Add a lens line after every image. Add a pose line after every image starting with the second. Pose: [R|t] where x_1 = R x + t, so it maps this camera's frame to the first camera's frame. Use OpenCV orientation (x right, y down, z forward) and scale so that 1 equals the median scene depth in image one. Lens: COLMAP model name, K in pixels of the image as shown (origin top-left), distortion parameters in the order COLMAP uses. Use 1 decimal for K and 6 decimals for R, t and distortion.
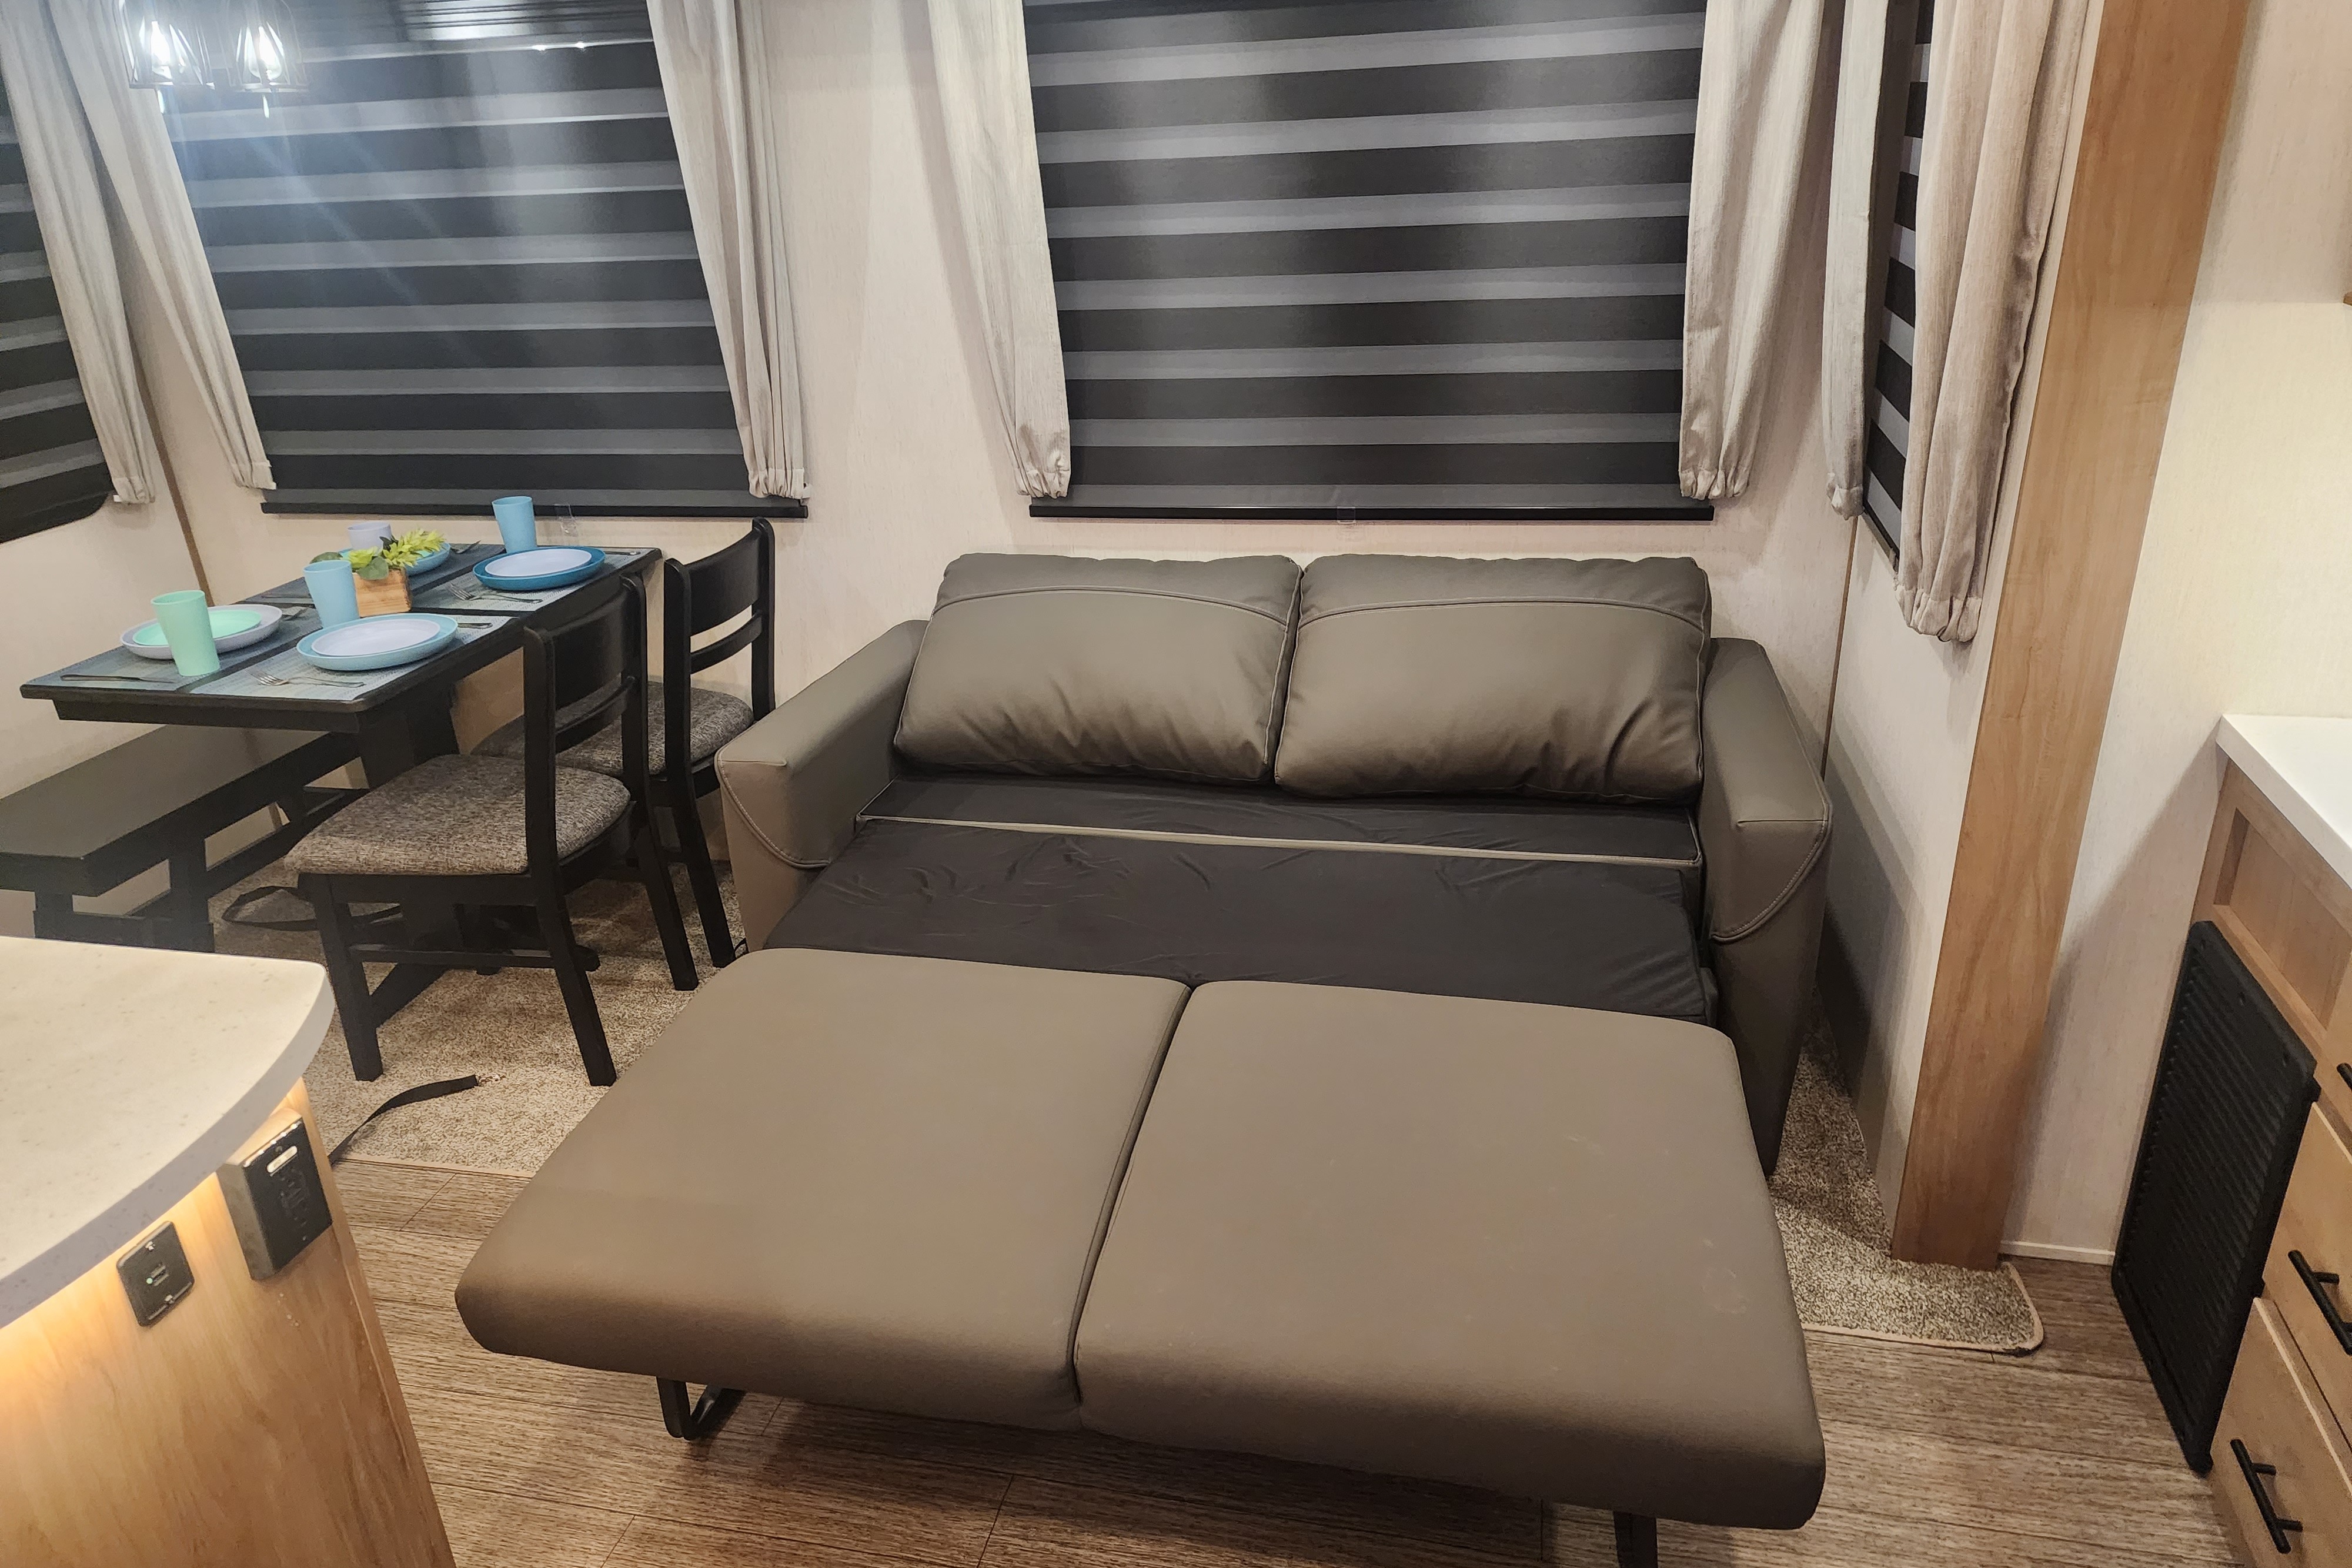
lens RADIAL K [[1536.9, 0, 1176.0], [0, 1536.9, 784.0], [0, 0, 1]] dist [0.046310, 0.001045]
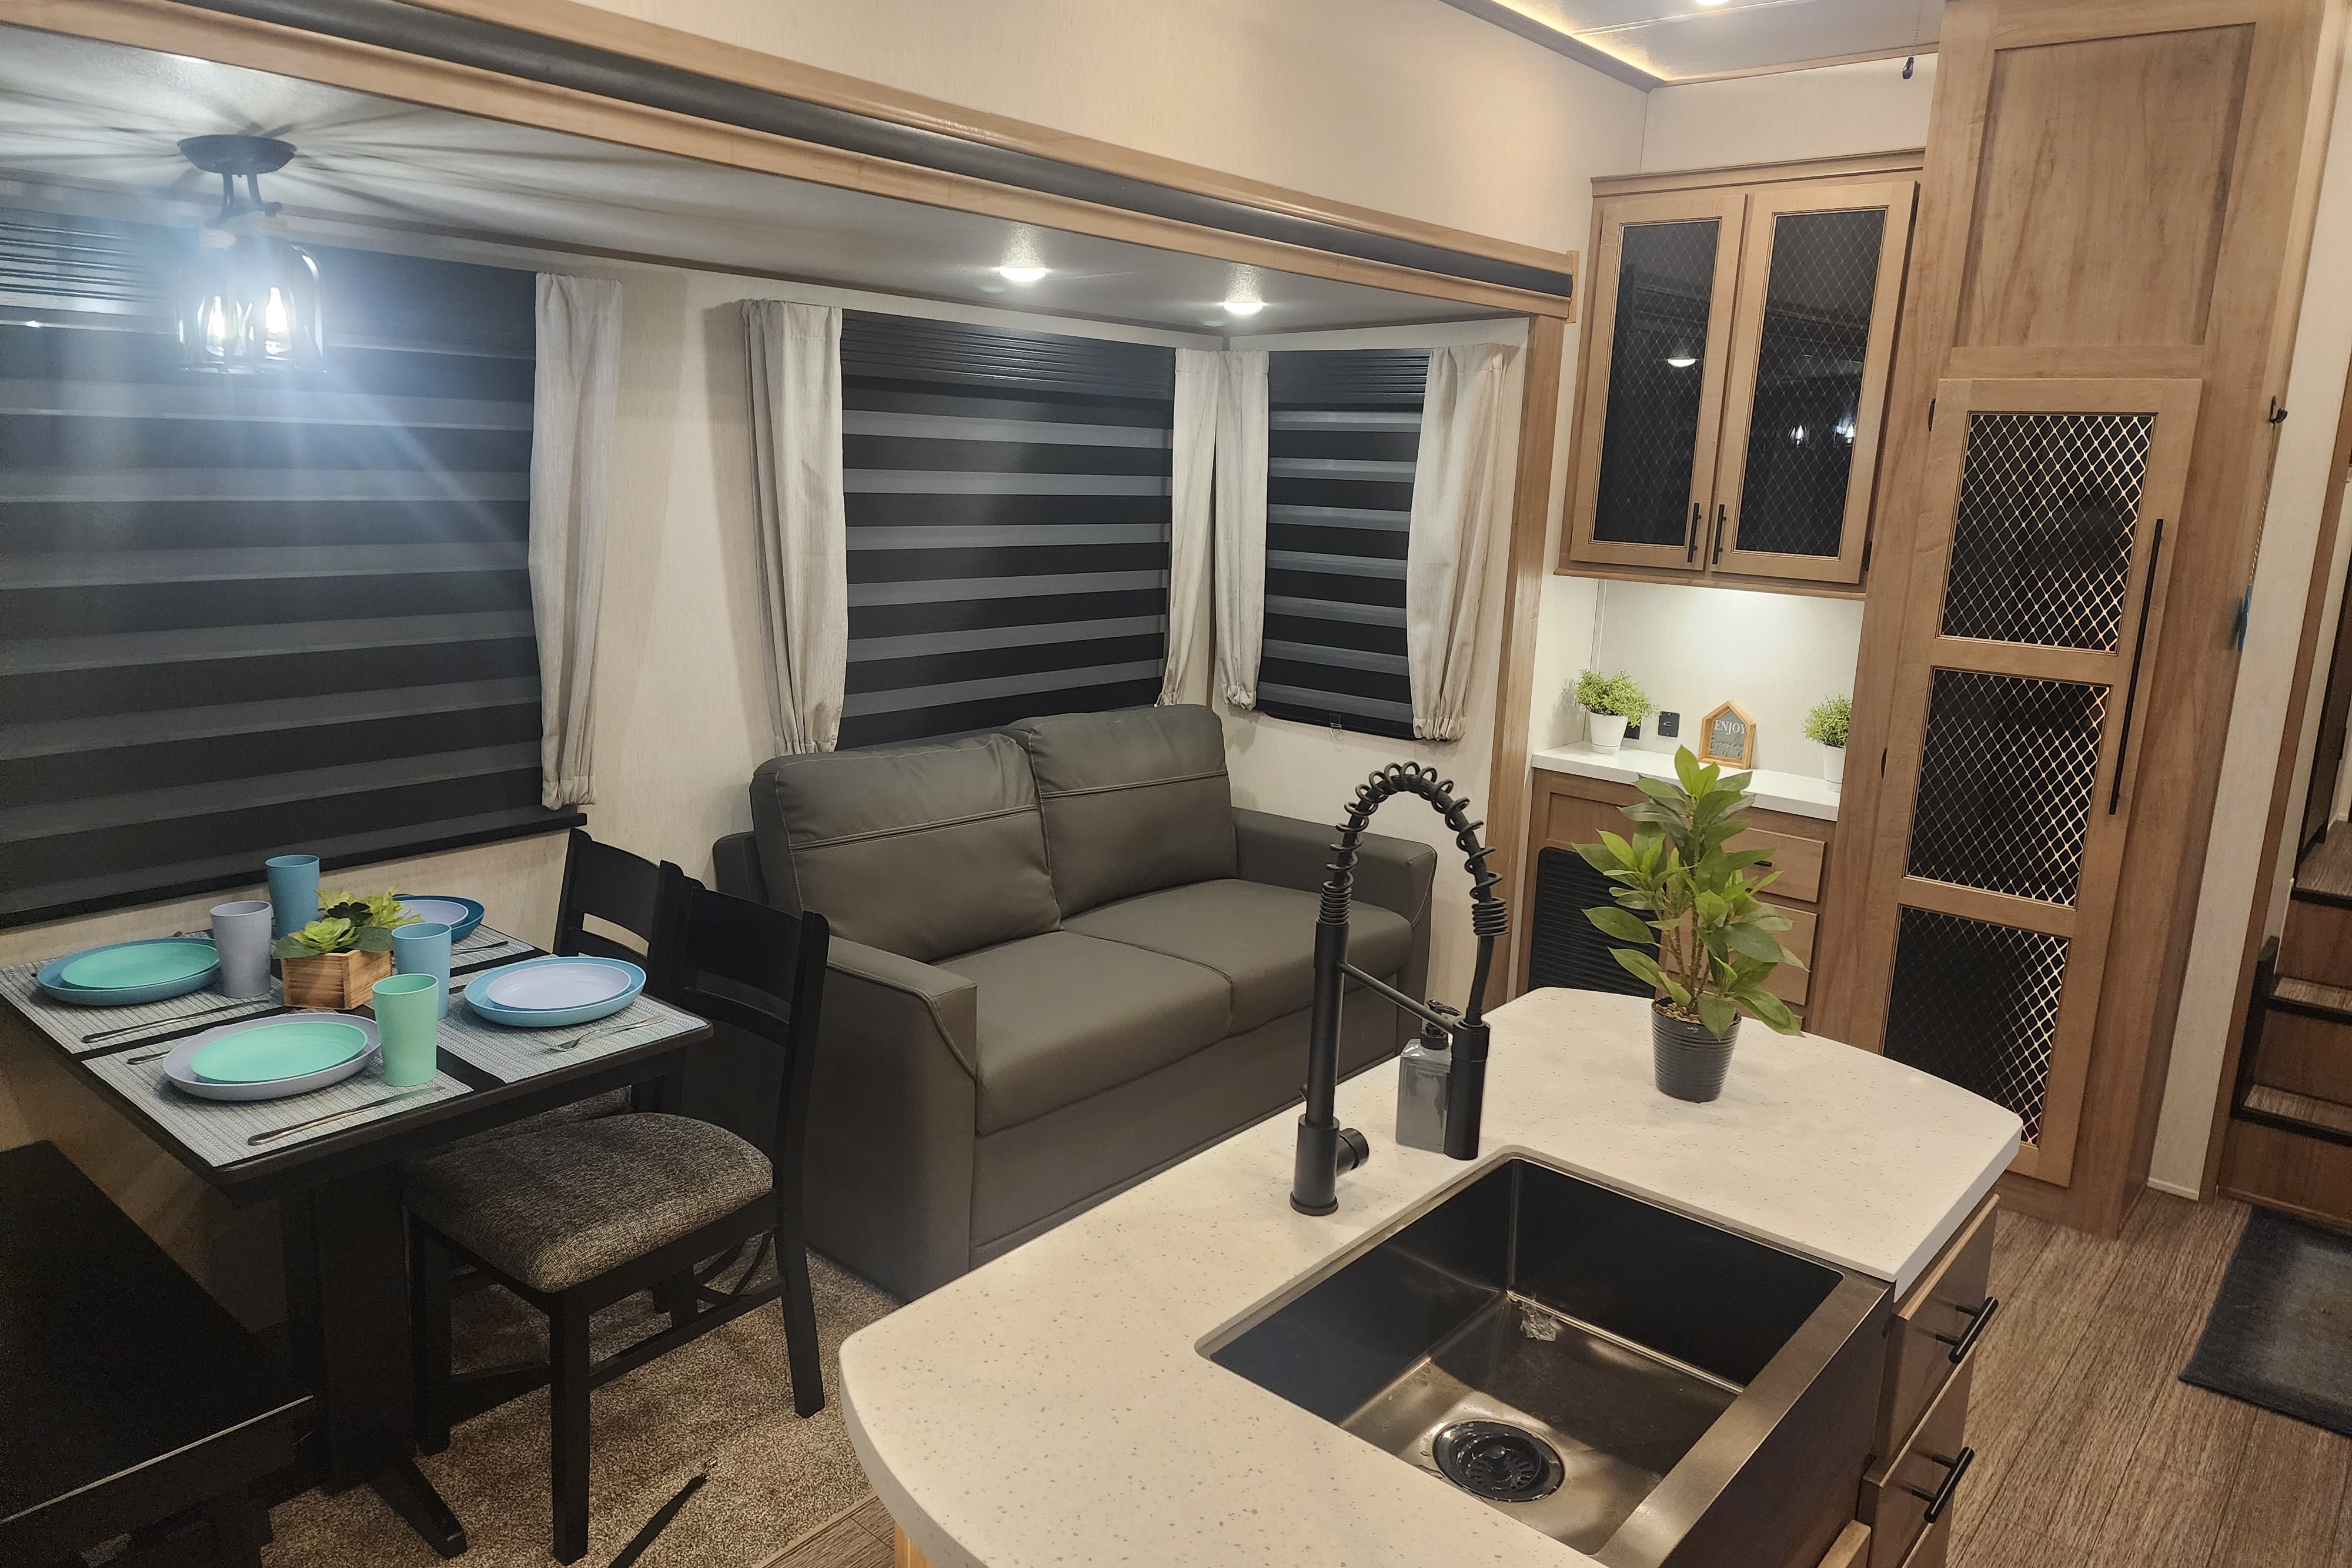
lens RADIAL K [[1579.8, 0, 1176.0], [0, 1579.8, 784.0], [0, 0, 1]] dist [0.001574, 0.000293]
pose [[0.444255, -0.115641, 0.888406, -1.094224], [0.319239, 0.946976, -0.036374, -0.056629], [-0.837093, 0.299773, 0.457615, 0.288439]]
